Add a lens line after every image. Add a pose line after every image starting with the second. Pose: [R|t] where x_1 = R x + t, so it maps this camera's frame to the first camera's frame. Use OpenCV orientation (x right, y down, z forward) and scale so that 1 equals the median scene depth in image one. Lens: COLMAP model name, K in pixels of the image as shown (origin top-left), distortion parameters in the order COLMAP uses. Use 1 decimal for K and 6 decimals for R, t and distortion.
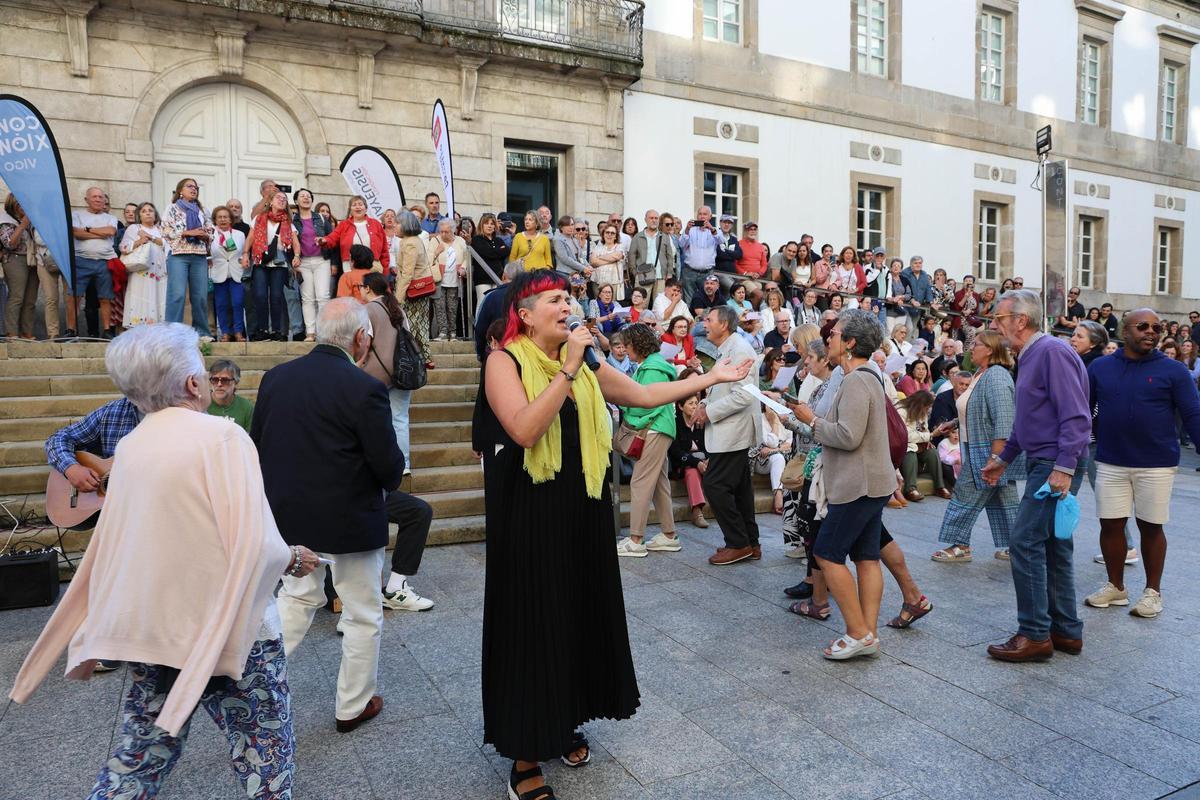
lens RADIAL K [[822.5, 0, 598.1], [0, 822.5, 409.8], [0, 0, 1]] dist [-0.100880, 0.073751]
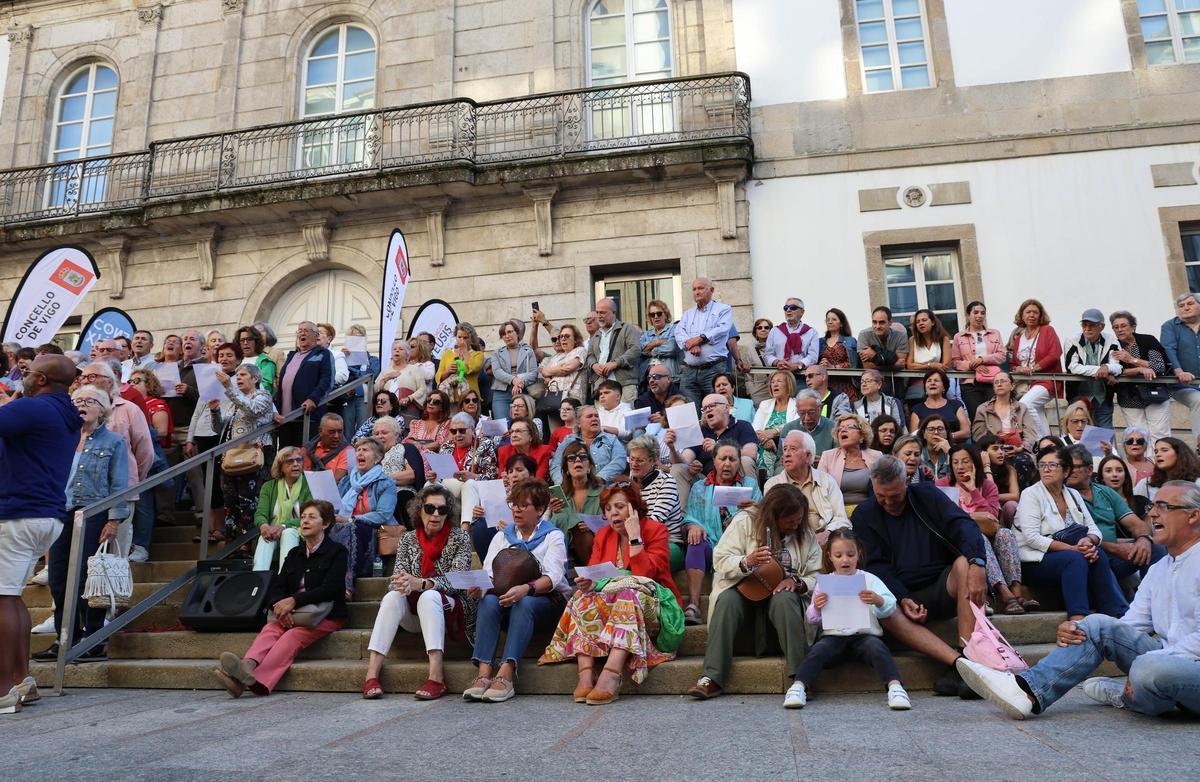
lens RADIAL K [[874.0, 0, 602.1], [0, 874.0, 418.8], [0, 0, 1]] dist [-0.103129, 0.079380]
pose [[0.808353, -0.131005, -0.573937, 0.394180], [-0.016601, 0.969465, -0.244667, 0.046467], [0.588464, 0.207305, 0.781495, 0.312864]]
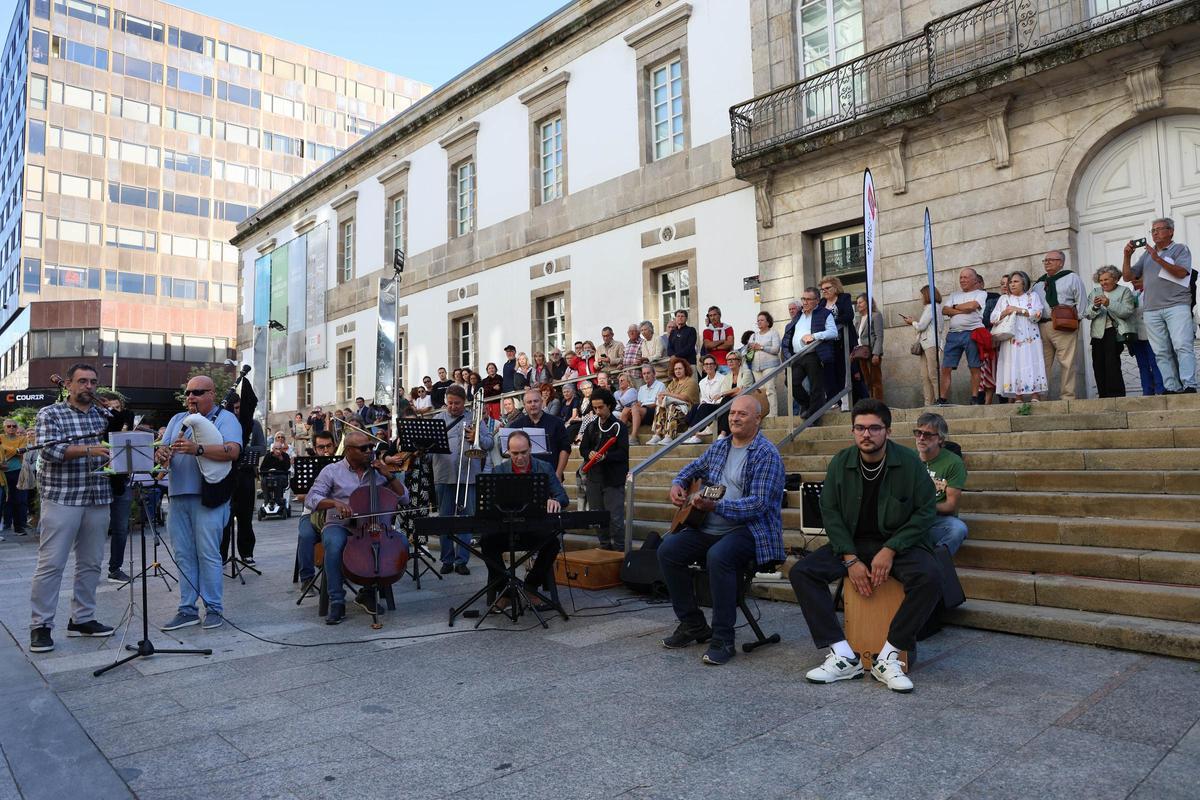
lens RADIAL K [[823.3, 0, 602.2], [0, 823.3, 399.2], [0, 0, 1]] dist [-0.093343, 0.066049]
pose [[0.279836, -0.064670, -0.957867, 0.177881], [-0.049451, 0.995433, -0.081653, 0.009758], [0.958773, 0.070217, 0.275360, 0.150092]]
